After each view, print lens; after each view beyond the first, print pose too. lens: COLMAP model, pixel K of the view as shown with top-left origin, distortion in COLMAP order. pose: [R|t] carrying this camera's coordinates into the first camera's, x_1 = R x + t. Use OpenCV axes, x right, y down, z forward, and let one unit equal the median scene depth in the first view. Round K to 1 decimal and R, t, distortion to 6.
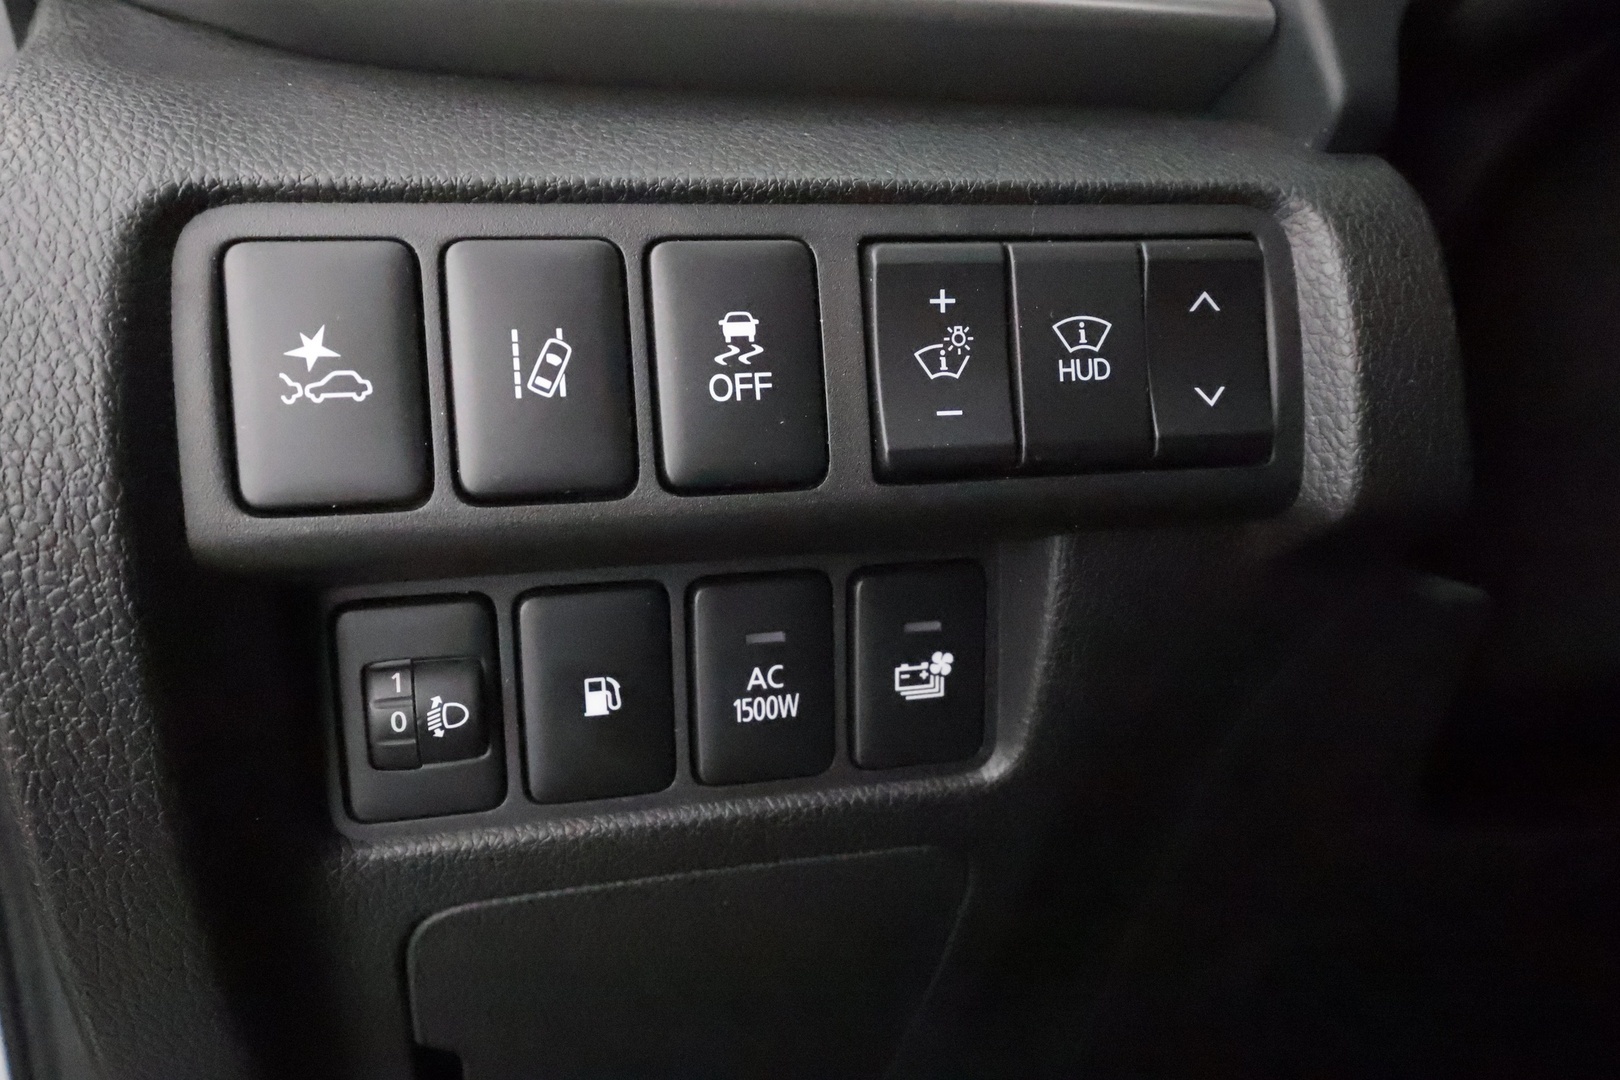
lens RADIAL K [[1281.9, 0, 809.4], [0, 1281.9, 547.6], [0, 0, 1]] dist [-0.000096, 0.009196]
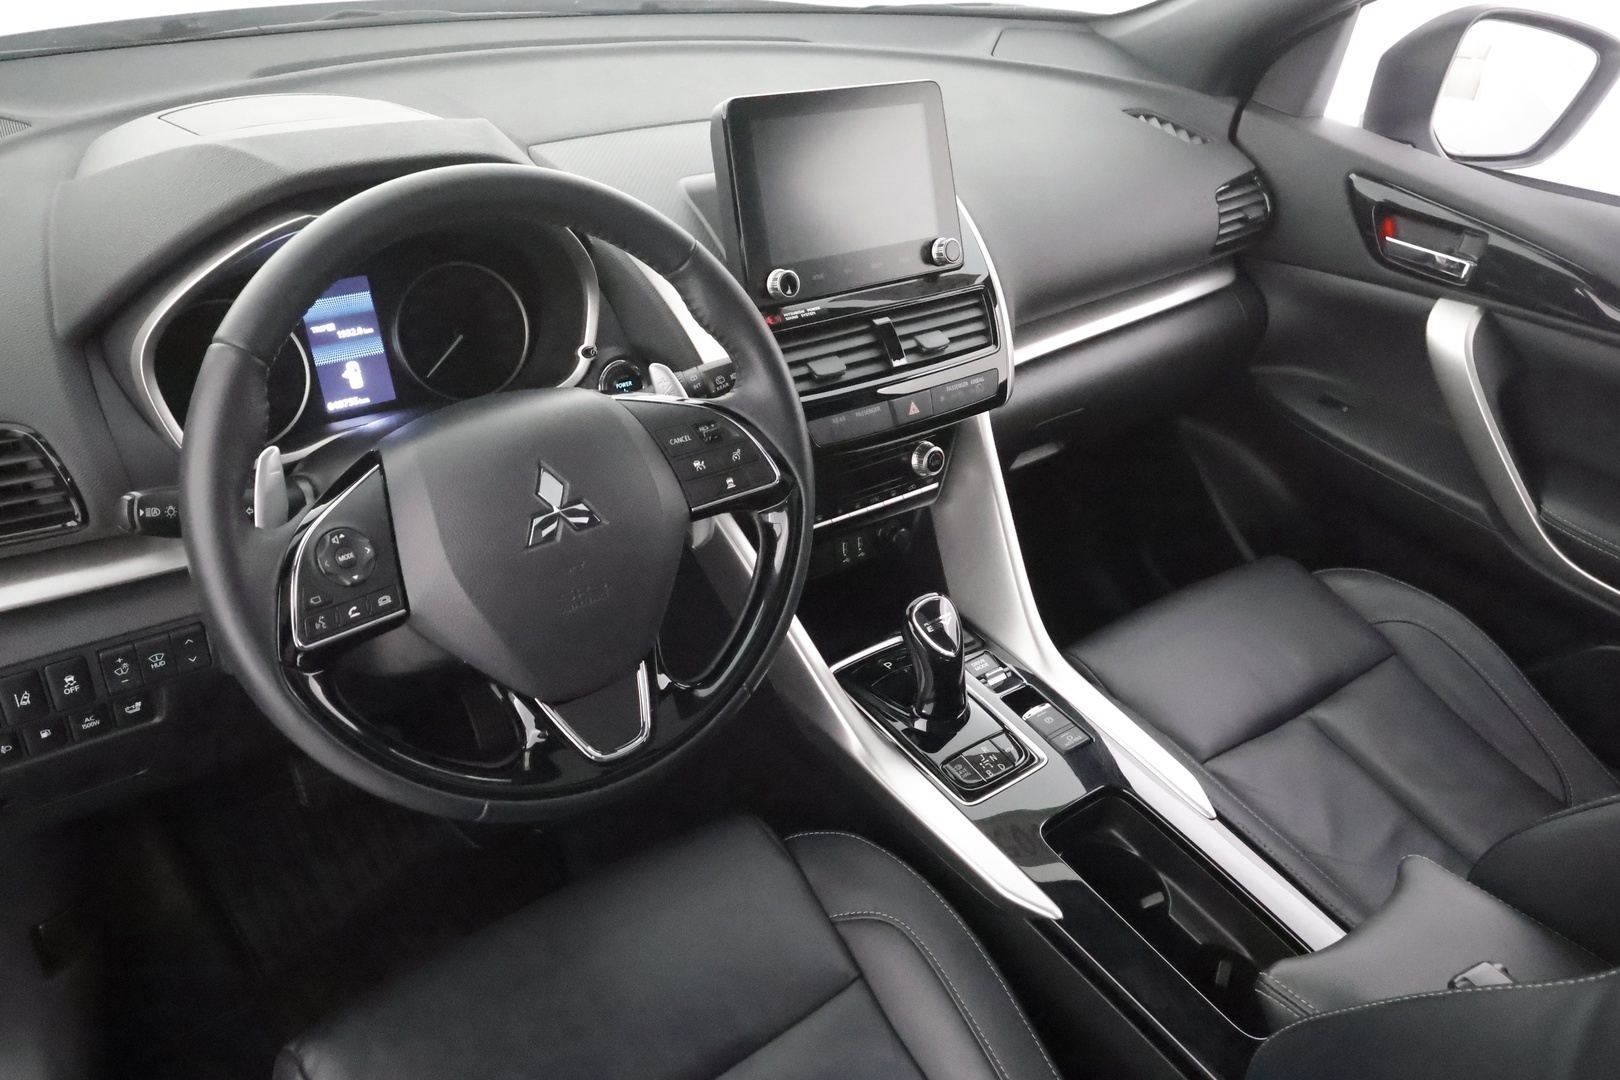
lens RADIAL K [[1281.9, 0, 809.4], [0, 1281.9, 547.6], [0, 0, 1]] dist [-0.000096, 0.009196]
pose [[0.908851, -0.110148, 0.402314, 0.526140], [-0.086347, 0.893931, 0.439808, -2.686894], [-0.408085, -0.434459, 0.802939, -3.374618]]
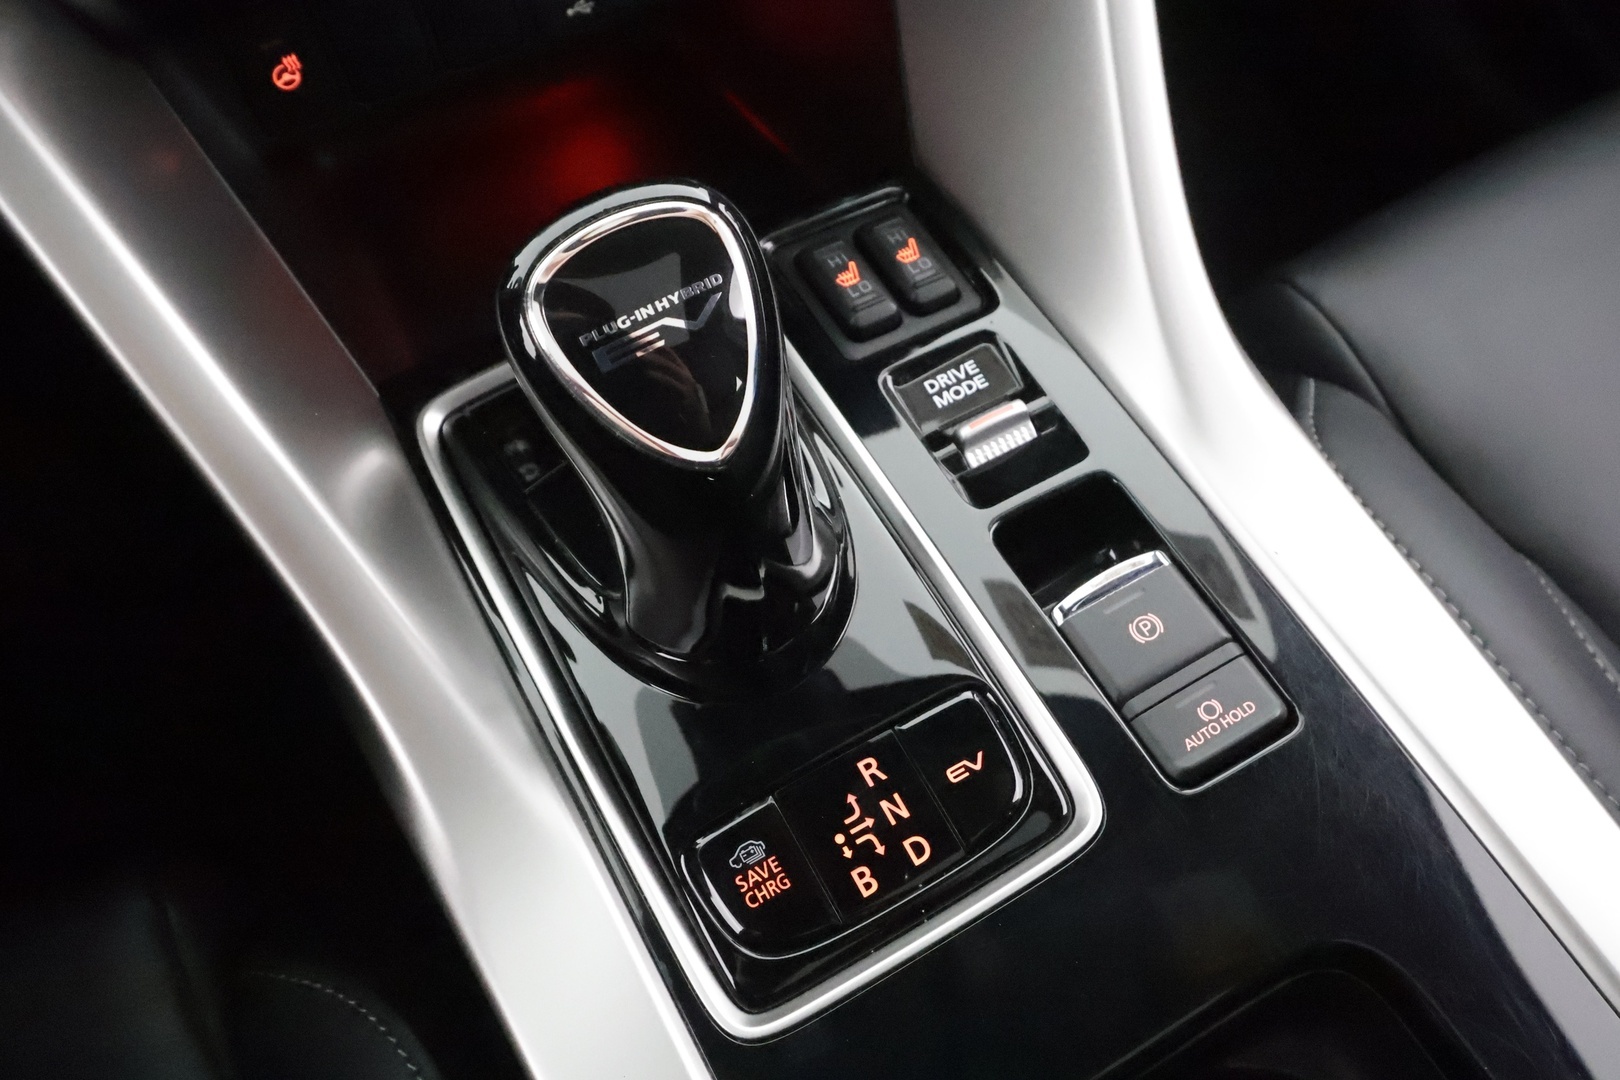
lens RADIAL K [[1281.9, 0, 809.4], [0, 1281.9, 547.6], [0, 0, 1]] dist [-0.000096, 0.009196]
pose [[0.967795, -0.206727, 0.143652, 3.121781], [0.018632, 0.627899, 0.778072, -0.871498], [-0.251047, -0.750338, 0.611530, -0.316607]]
